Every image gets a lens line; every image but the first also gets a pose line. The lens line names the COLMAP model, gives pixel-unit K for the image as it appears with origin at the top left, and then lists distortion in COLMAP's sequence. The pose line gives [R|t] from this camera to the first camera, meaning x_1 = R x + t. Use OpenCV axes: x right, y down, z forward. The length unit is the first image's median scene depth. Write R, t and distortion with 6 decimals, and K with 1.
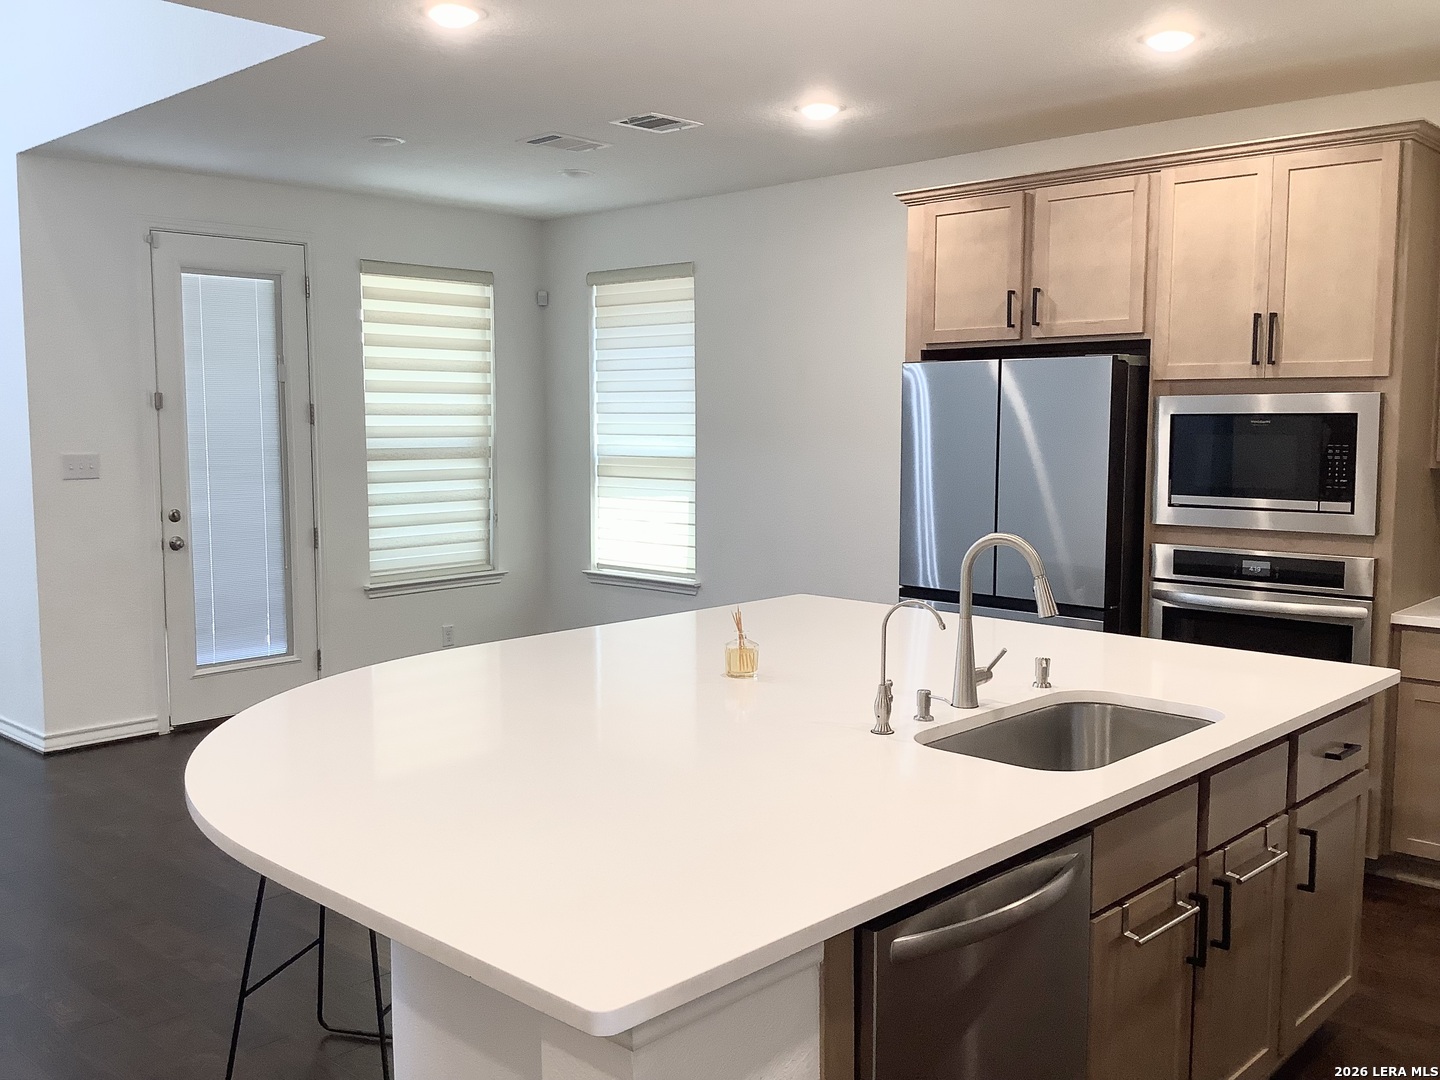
lens RADIAL K [[1294.8, 0, 725.2], [0, 1294.8, 538.4], [0, 0, 1]] dist [0.115851, -0.256891]
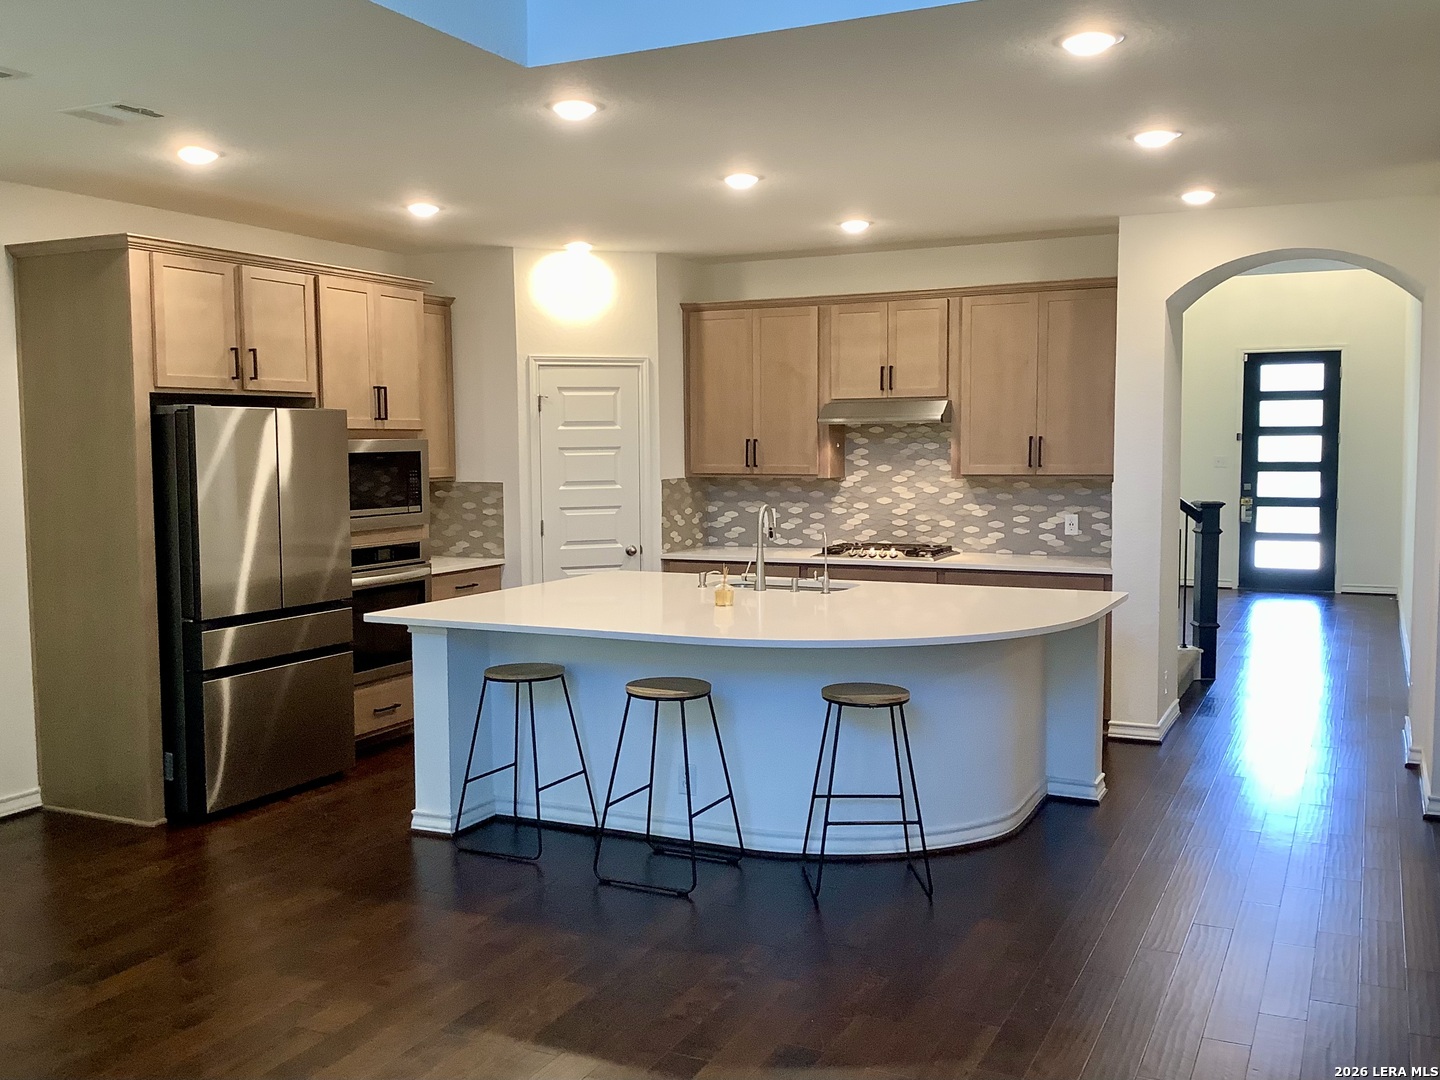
lens RADIAL K [[1319.5, 0, 720.0], [0, 1319.5, 540.0], [0, 0, 1]] dist [0.112976, -0.235789]
pose [[-0.294962, -0.077831, 0.952334, -1.151197], [0.087527, 0.990286, 0.108042, -0.123042], [-0.951492, 0.115224, -0.285284, 1.045314]]
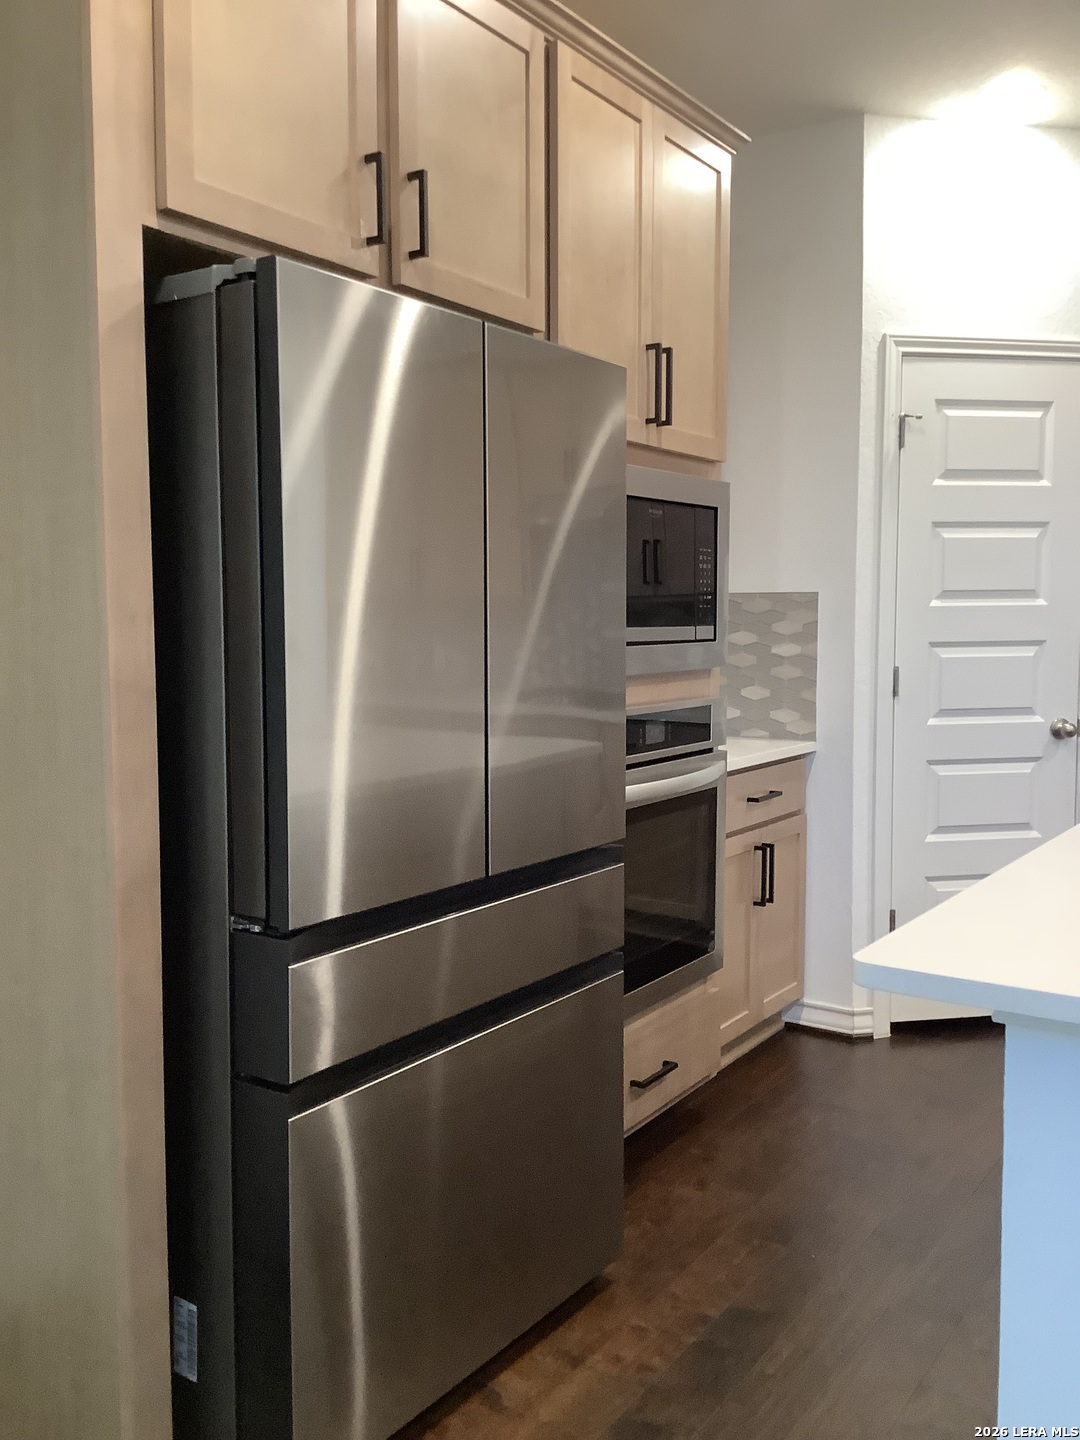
lens RADIAL K [[1294.8, 0, 540.0], [0, 1294.8, 720.0], [0, 0, 1]] dist [0.115851, -0.256891]
pose [[-0.160674, -0.088013, 0.983076, -0.235937], [0.085812, 0.990999, 0.102747, -0.055233], [-0.983270, 0.100869, -0.151675, 1.135373]]
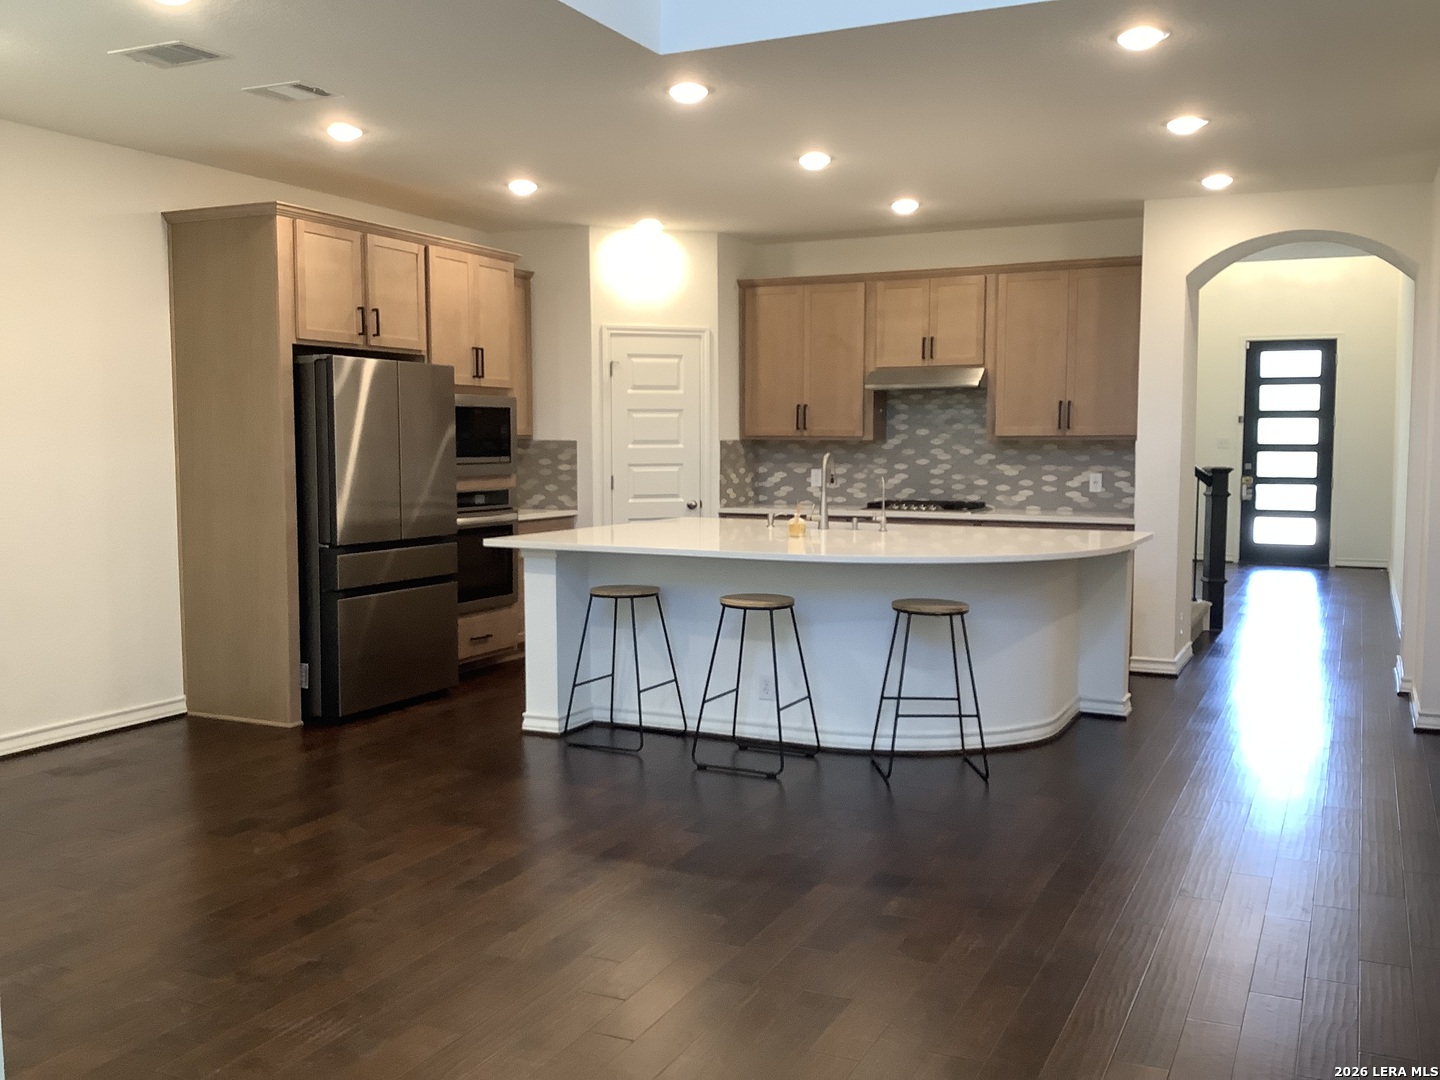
lens RADIAL K [[1294.8, 0, 725.2], [0, 1294.8, 538.4], [0, 0, 1]] dist [0.115851, -0.256891]
pose [[-0.297180, -0.082164, 0.951280, -1.260364], [0.078689, 0.990794, 0.110159, -0.084539], [-0.951574, 0.107592, -0.287979, 1.162747]]
